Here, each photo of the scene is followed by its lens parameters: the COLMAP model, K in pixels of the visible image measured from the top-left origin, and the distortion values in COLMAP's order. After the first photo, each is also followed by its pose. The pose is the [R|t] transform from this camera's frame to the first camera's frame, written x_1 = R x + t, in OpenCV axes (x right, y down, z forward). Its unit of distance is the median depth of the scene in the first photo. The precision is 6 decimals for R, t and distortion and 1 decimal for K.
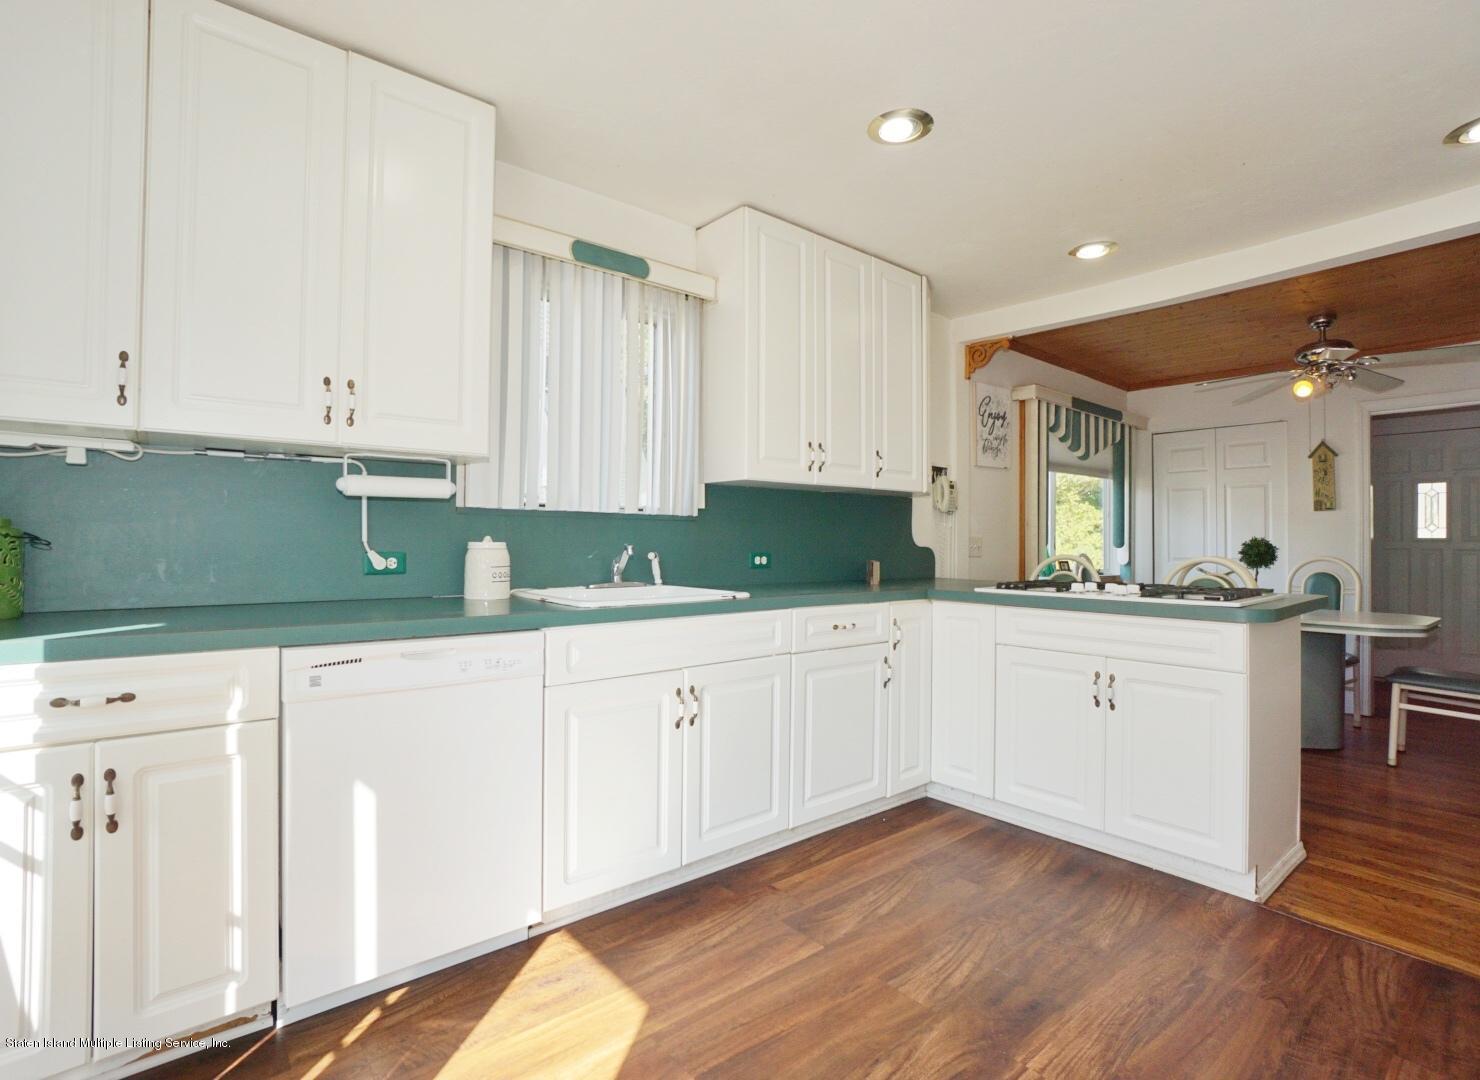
lens RADIAL K [[707.5, 0, 740.0], [0, 707.5, 540.0], [0, 0, 1]] dist [-0.058022, 0.024522]
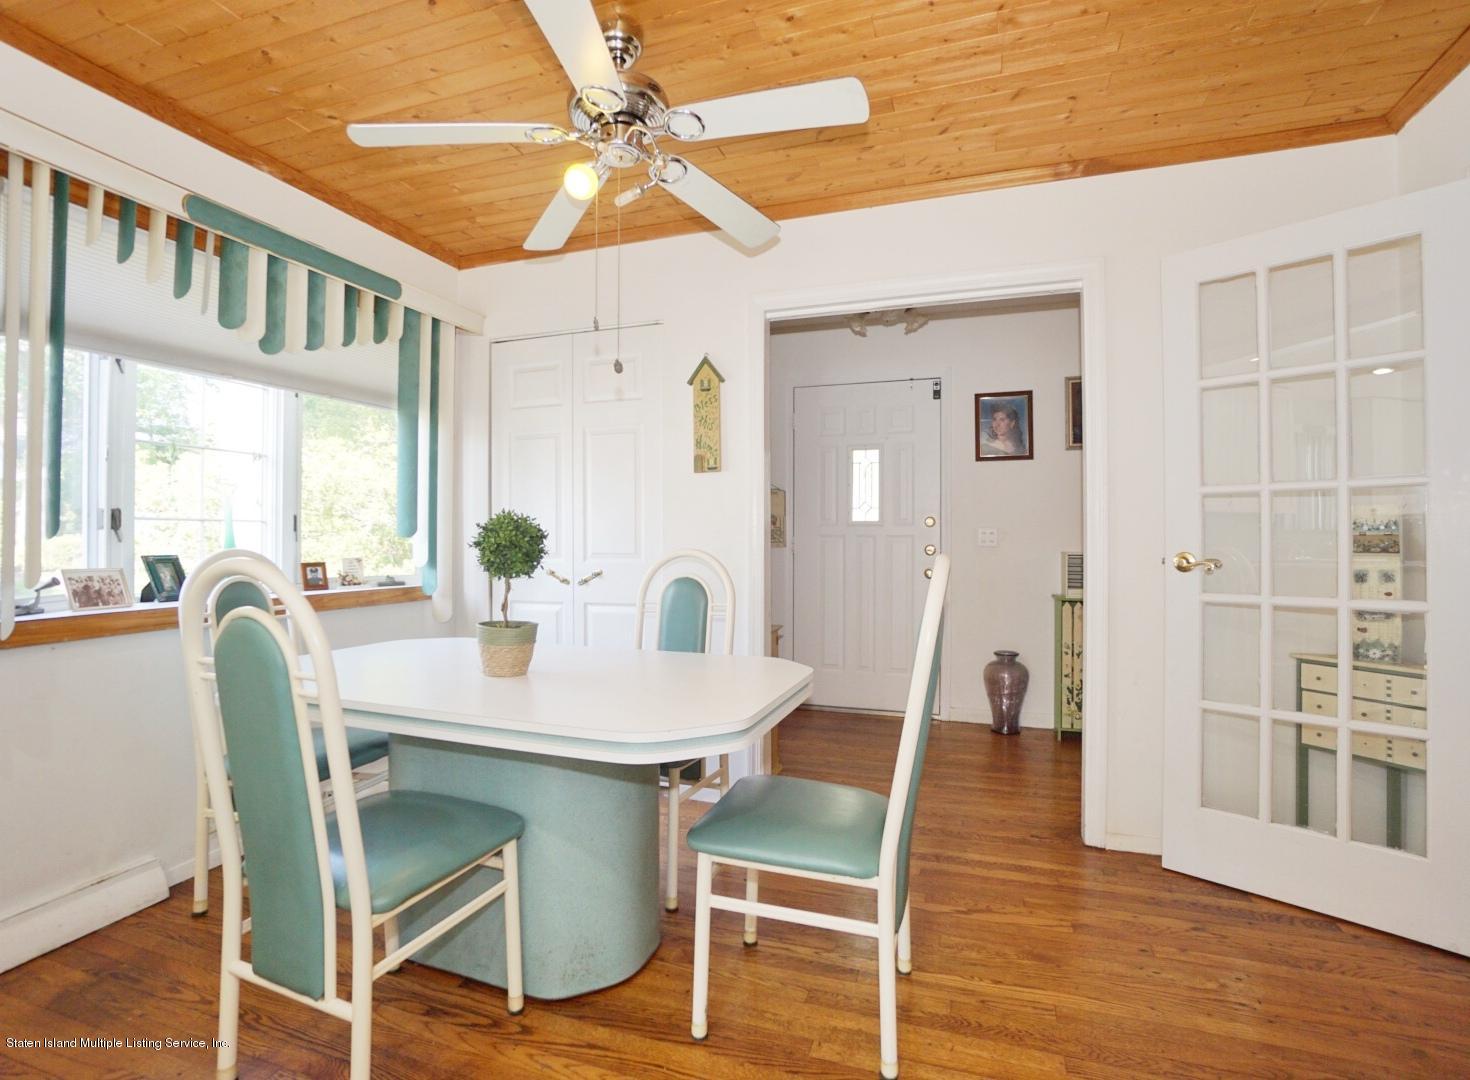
lens RADIAL K [[709.8, 0, 750.1], [0, 709.8, 538.2], [0, 0, 1]] dist [-0.049047, 0.019414]
pose [[0.850992, -0.006338, 0.525140, 0.882271], [0.002907, 0.999969, 0.007356, 0.016693], [-0.525170, -0.004733, 0.850984, 0.717182]]
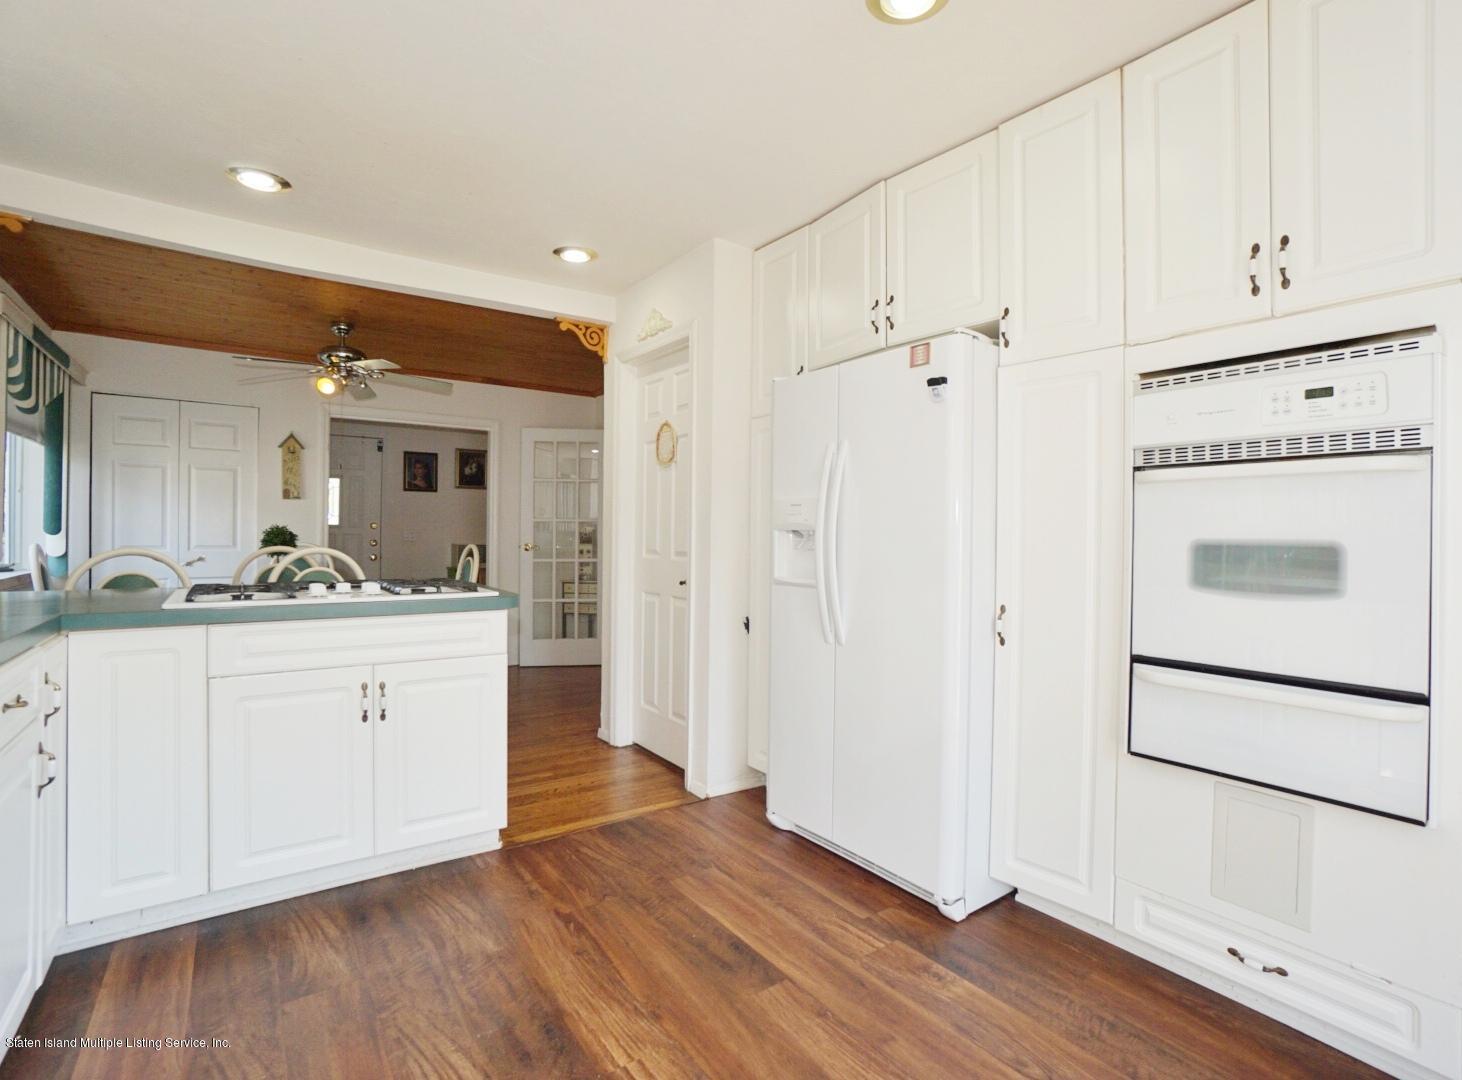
lens RADIAL K [[705.9, 0, 746.0], [0, 705.9, 538.2], [0, 0, 1]] dist [-0.049047, 0.019414]
pose [[0.066651, -0.013262, 0.997688, -0.272764], [-0.015554, 0.999776, 0.014329, -0.013766], [-0.997655, -0.016473, 0.066429, 0.362361]]
